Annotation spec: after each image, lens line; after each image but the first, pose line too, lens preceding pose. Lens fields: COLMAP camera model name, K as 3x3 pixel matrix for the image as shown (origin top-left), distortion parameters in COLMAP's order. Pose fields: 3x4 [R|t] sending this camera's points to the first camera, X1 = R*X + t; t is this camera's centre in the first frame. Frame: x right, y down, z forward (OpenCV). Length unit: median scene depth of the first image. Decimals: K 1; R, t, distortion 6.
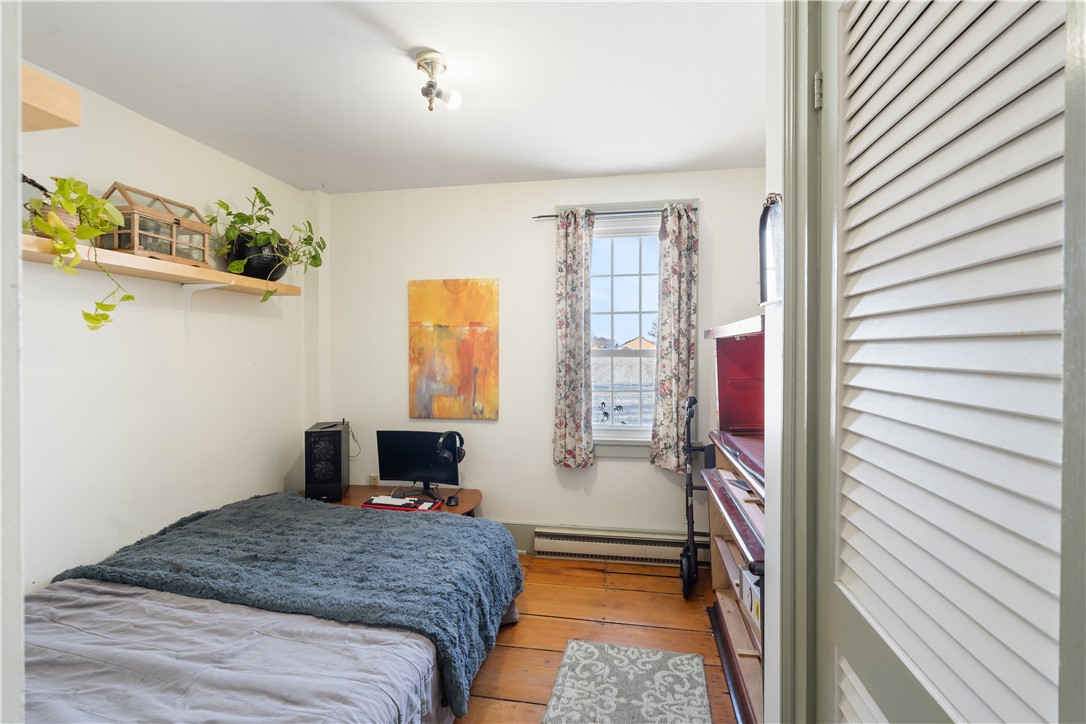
lens RADIAL K [[482.8, 0, 546.9], [0, 482.8, 358.0], [0, 0, 1]] dist [-0.000833, -0.000115]
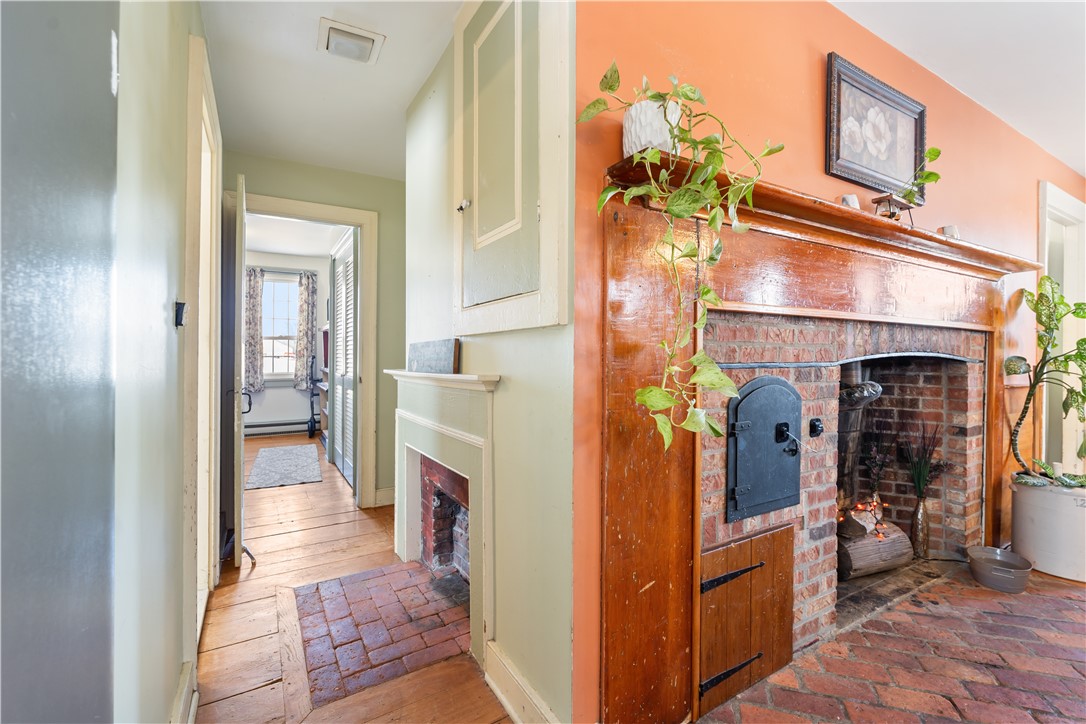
lens RADIAL K [[482.8, 0, 537.0], [0, 482.8, 347.2], [0, 0, 1]] dist [-0.000833, -0.000115]
pose [[0.760634, 0.005841, 0.649154, -0.369353], [-0.001944, 0.999976, -0.006720, 0.045147], [-0.649178, 0.003850, 0.760627, -1.388603]]
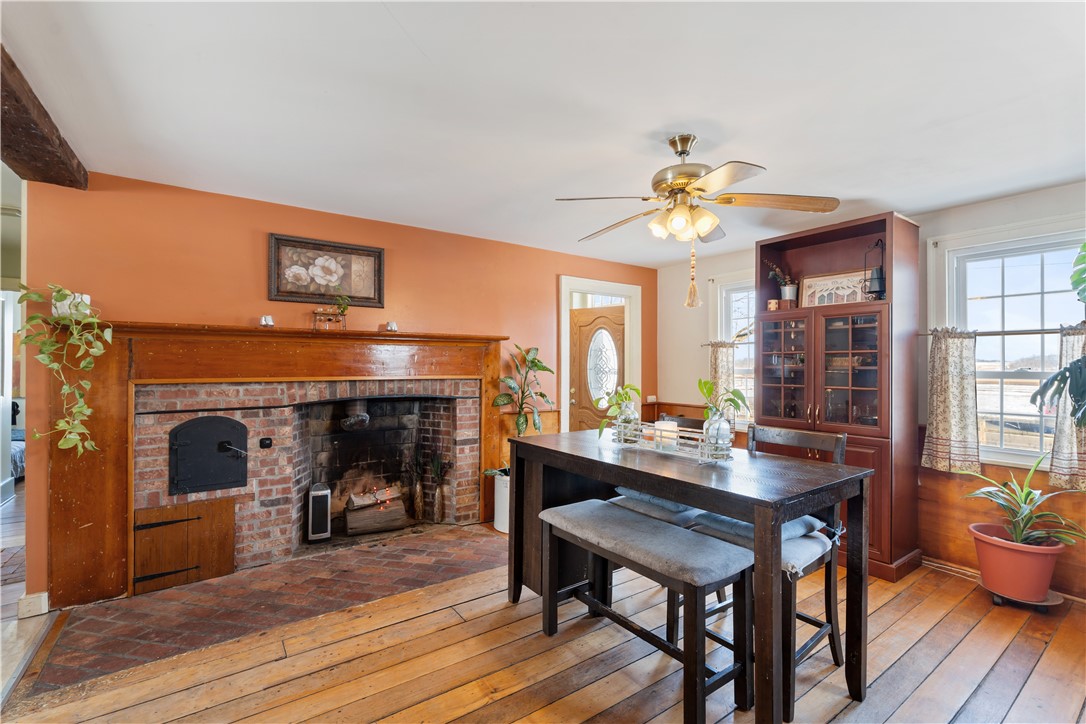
lens RADIAL K [[482.8, 0, 546.6], [0, 482.8, 354.6], [0, 0, 1]] dist [-0.000833, -0.000115]
pose [[0.714100, 0.006679, 0.700012, 2.122123], [0.002497, 0.999924, -0.012087, -0.560182], [-0.700039, 0.010379, 0.714029, -8.227673]]
